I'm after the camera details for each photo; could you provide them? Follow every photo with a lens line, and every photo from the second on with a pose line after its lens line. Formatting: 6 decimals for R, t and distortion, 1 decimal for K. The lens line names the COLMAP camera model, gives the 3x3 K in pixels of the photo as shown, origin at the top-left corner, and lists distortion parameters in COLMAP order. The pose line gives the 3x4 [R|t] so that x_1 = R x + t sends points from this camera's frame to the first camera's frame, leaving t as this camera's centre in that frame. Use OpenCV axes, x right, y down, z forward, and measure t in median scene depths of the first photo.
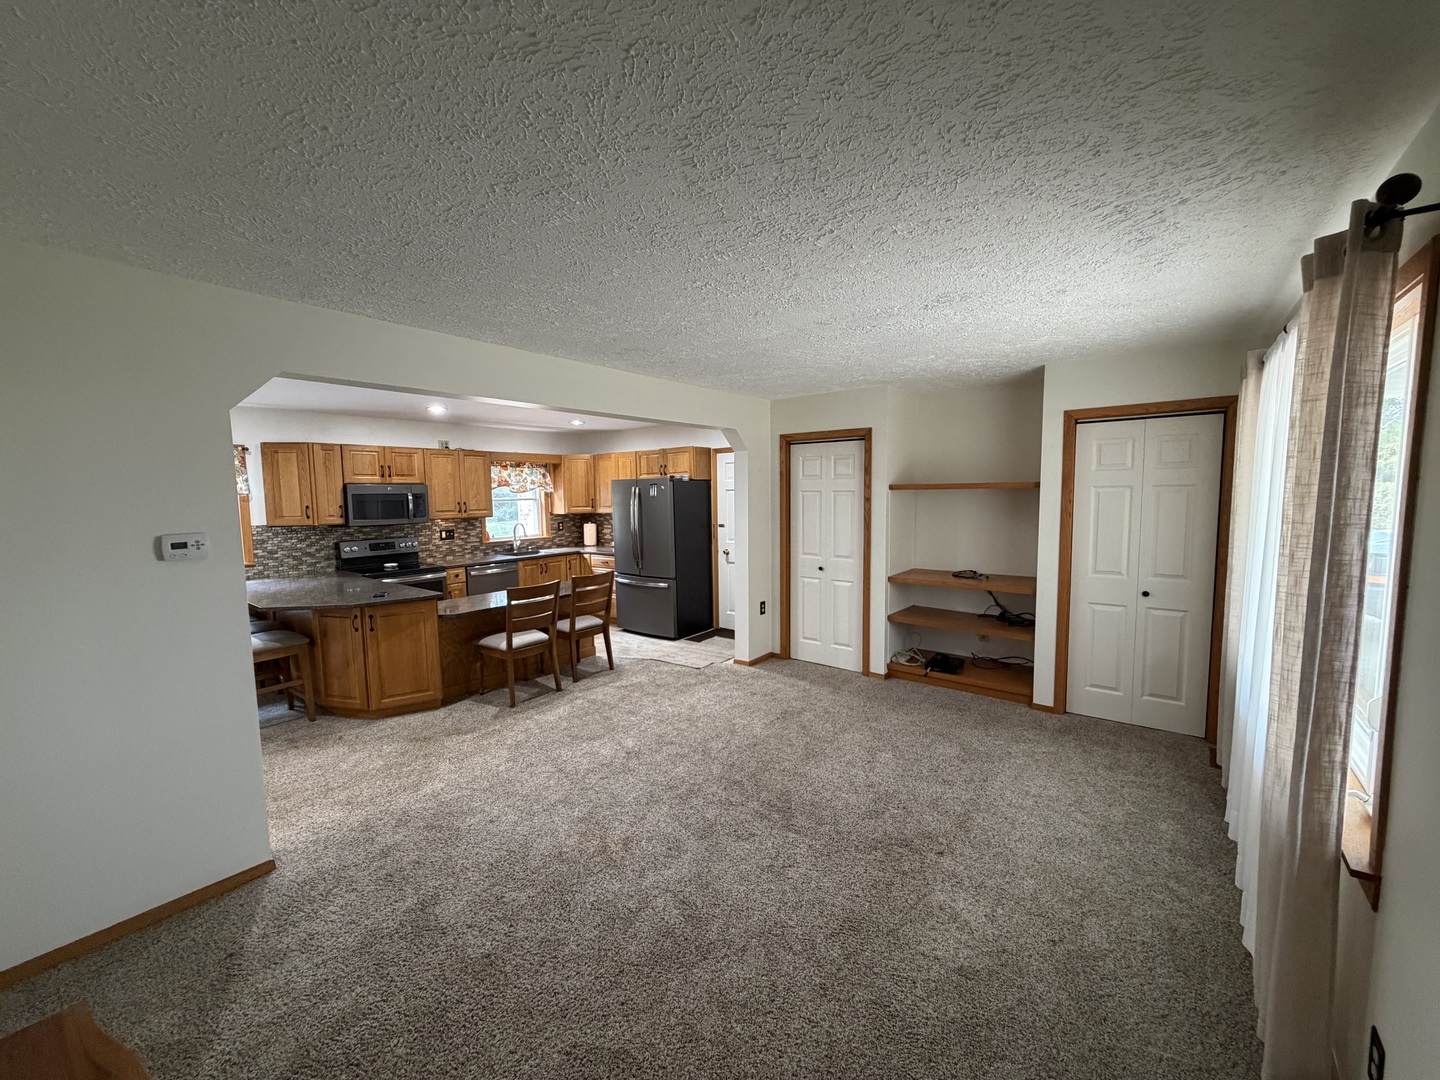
lens RADIAL K [[577.3, 0, 721.8], [0, 577.3, 542.0], [0, 0, 1]] dist [0.000100, -0.000514]
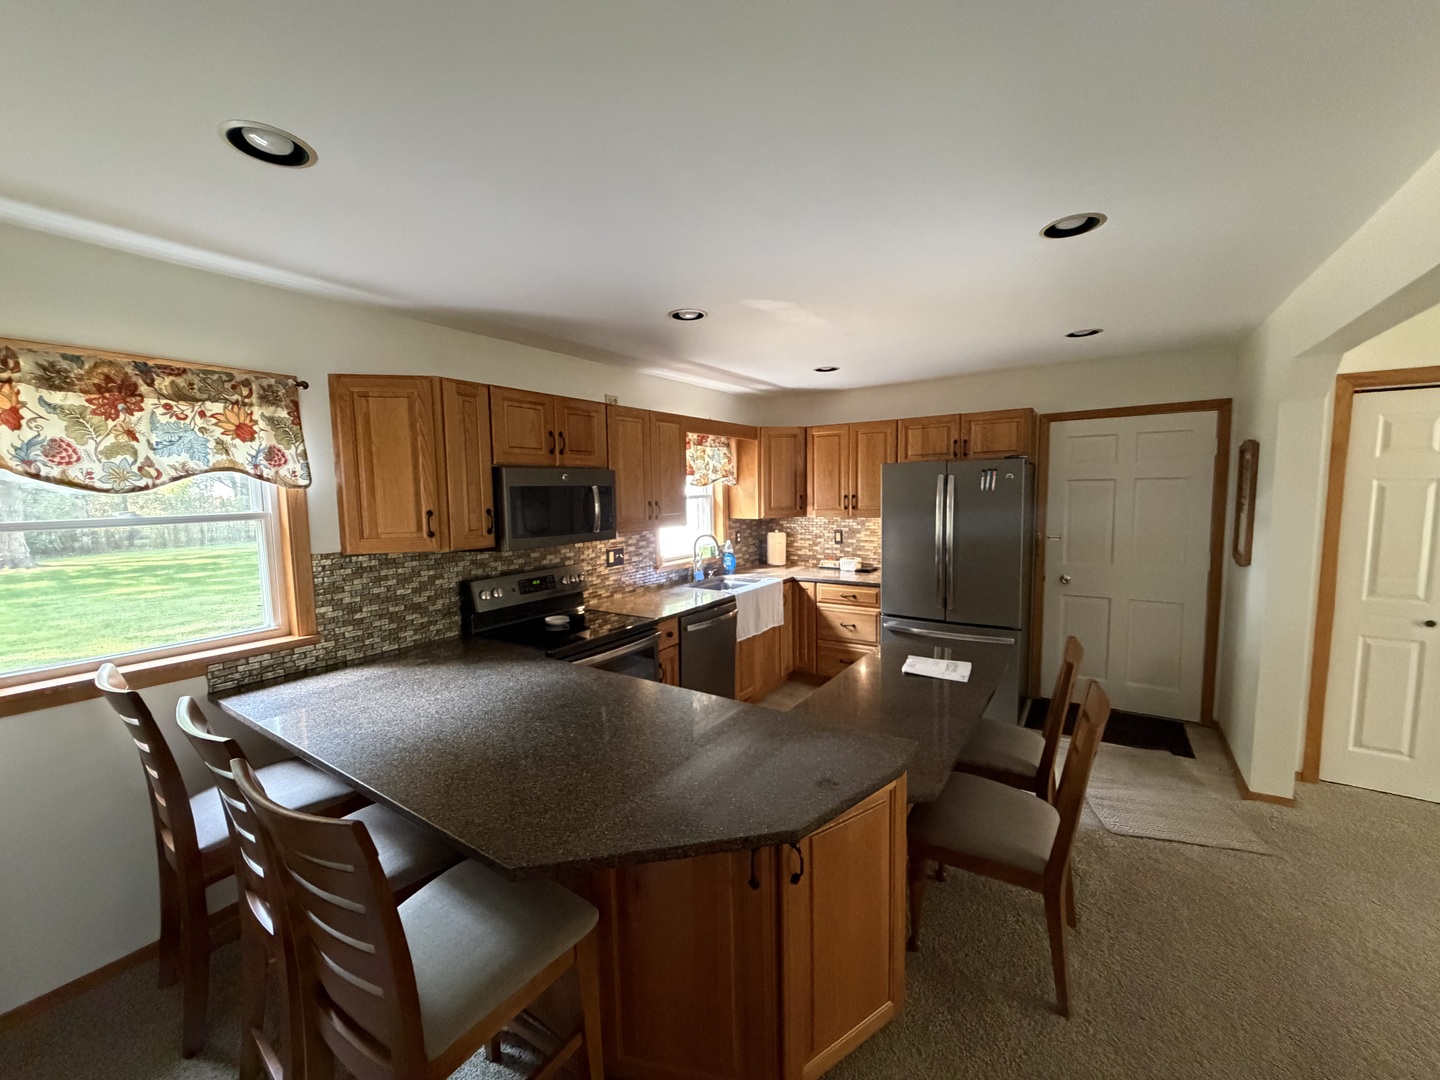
lens RADIAL K [[577.3, 0, 718.7], [0, 577.3, 543.0], [0, 0, 1]] dist [0.000100, -0.000514]
pose [[0.997797, -0.008541, 0.065795, -0.461620], [0.008165, 0.999949, 0.005977, -0.033363], [-0.065842, -0.005426, 0.997815, 0.460498]]
